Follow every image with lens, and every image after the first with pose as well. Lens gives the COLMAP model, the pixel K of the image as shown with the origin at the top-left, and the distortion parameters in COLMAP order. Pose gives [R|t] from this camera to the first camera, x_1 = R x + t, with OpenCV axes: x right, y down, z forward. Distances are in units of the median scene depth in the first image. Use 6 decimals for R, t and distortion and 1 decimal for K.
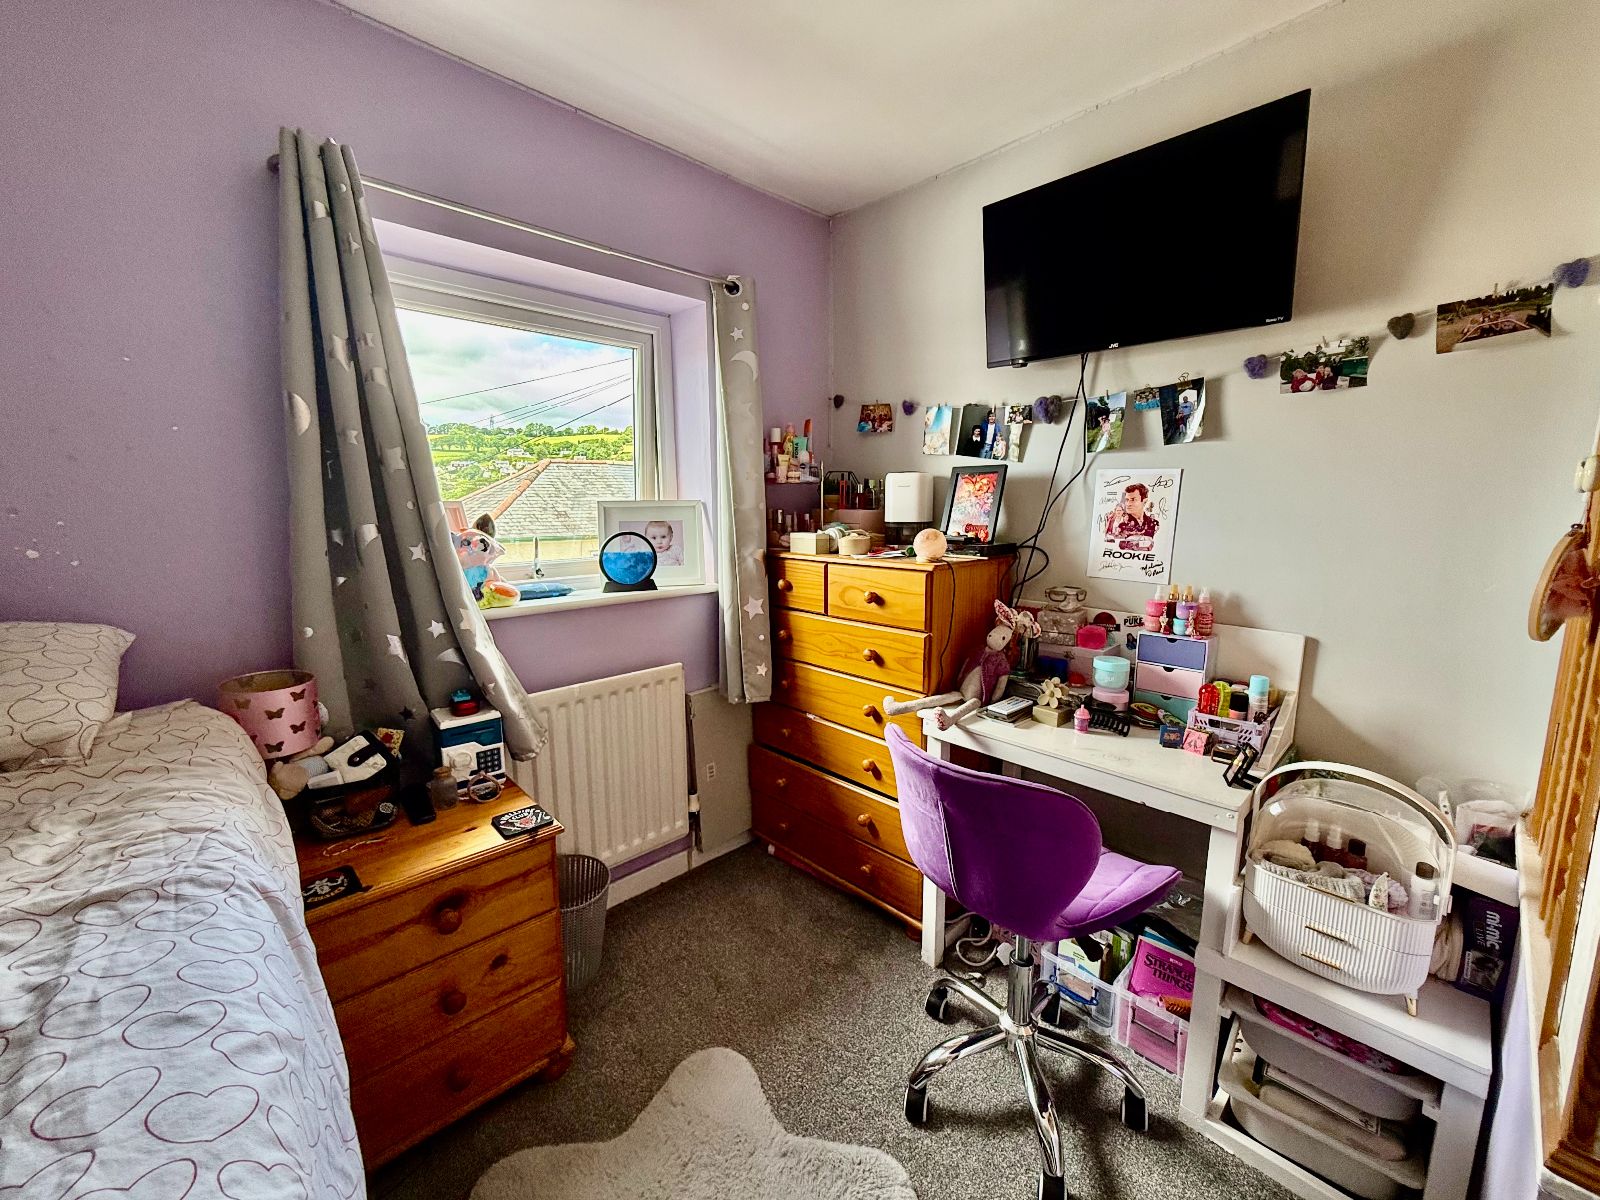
lens RADIAL K [[637.9, 0, 802.6], [0, 637.9, 600.2], [0, 0, 1]] dist [-0.001013, 0.000617]
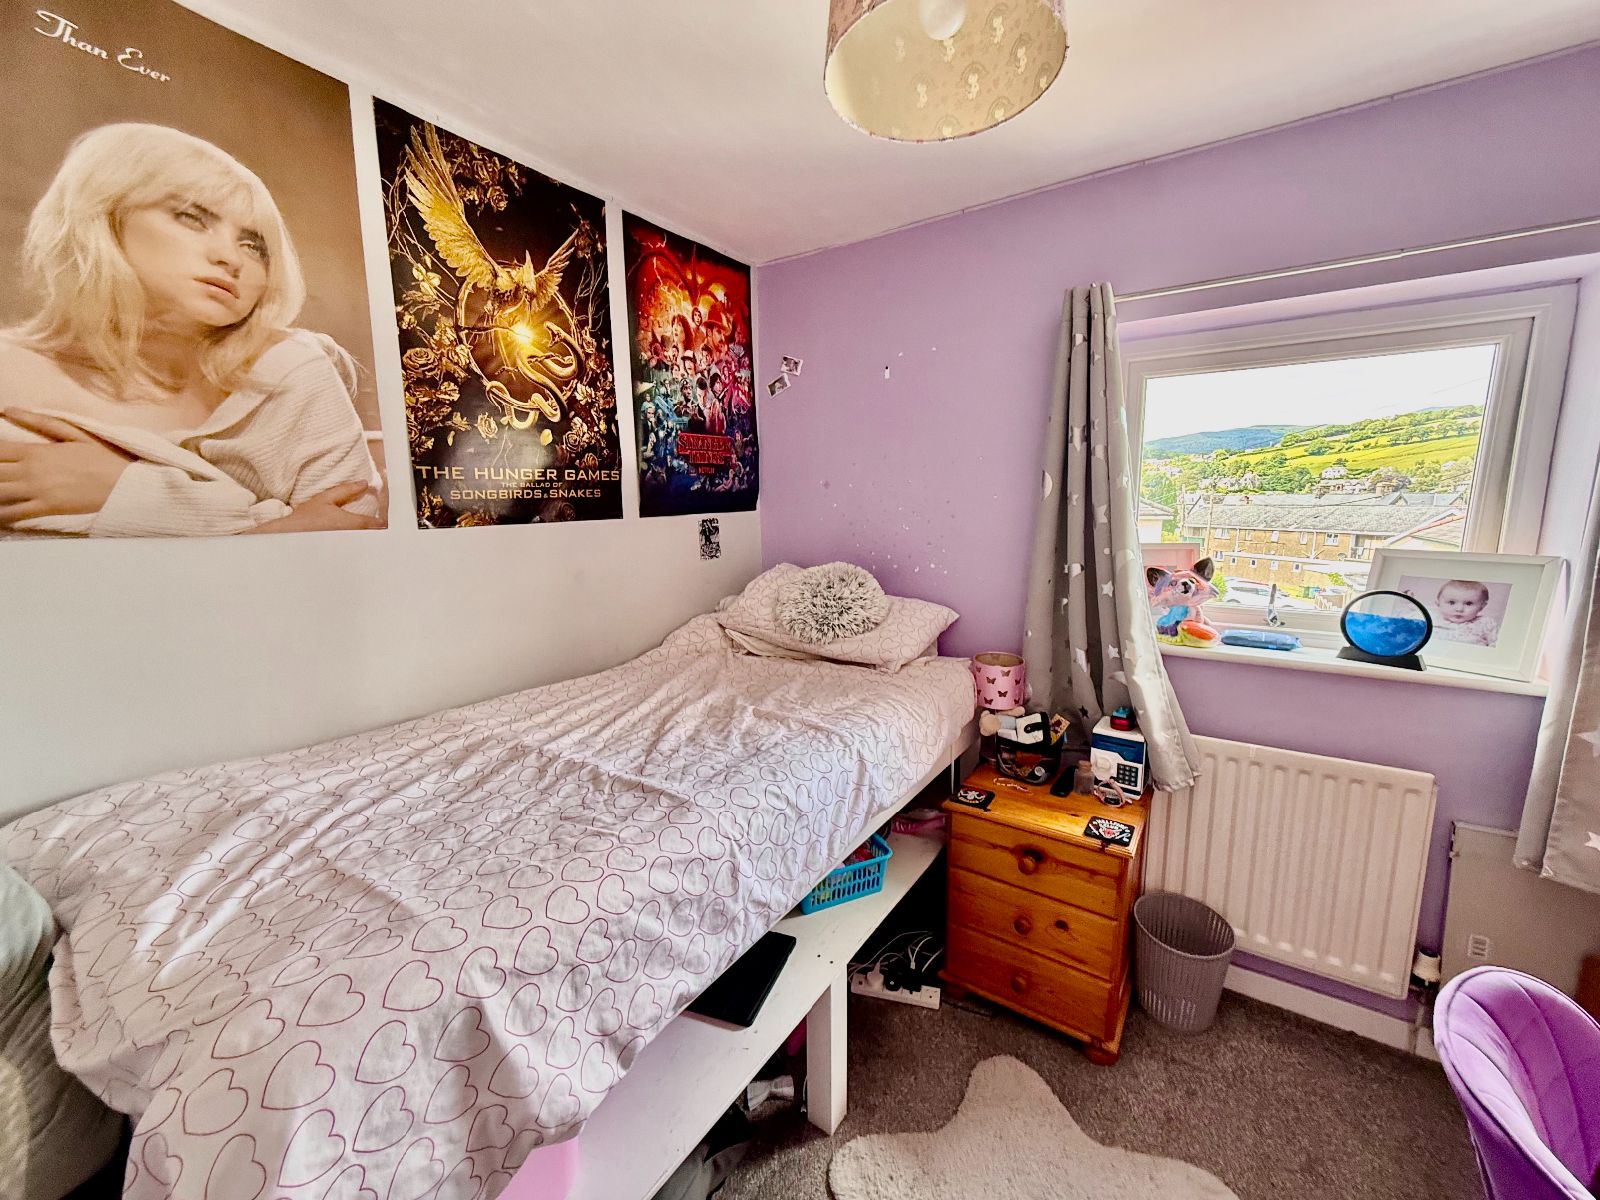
lens RADIAL K [[637.9, 0, 796.6], [0, 637.9, 596.0], [0, 0, 1]] dist [-0.001013, 0.000617]
pose [[0.221078, 0.148737, -0.963847, 0.467264], [-0.146578, 0.982143, 0.117940, -0.120325], [0.964178, 0.115205, 0.238932, 0.124567]]
